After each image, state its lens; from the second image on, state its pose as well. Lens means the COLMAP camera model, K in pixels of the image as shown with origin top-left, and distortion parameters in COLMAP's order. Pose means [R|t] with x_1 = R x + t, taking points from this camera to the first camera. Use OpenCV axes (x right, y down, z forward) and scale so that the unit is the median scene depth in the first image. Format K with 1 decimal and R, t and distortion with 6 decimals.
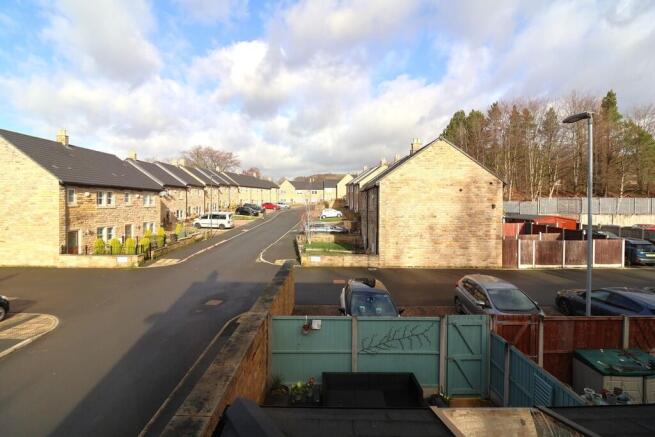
lens RADIAL K [[305.8, 0, 326.2], [0, 305.8, 219.1], [0, 0, 1]] dist [-0.007084, -0.004791]
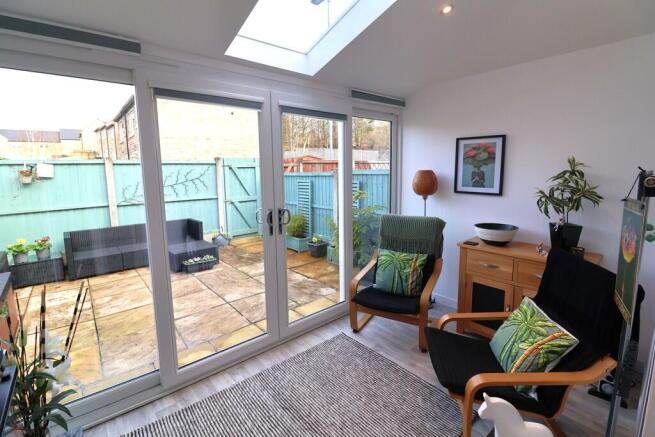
lens RADIAL K [[305.8, 0, 328.9], [0, 305.8, 204.9], [0, 0, 1]] dist [-0.007084, -0.004791]
pose [[0.756166, -0.091698, 0.647924, 0.003171], [0.024544, 0.993411, 0.111950, 0.362476], [-0.653920, -0.068750, 0.753434, 0.021985]]
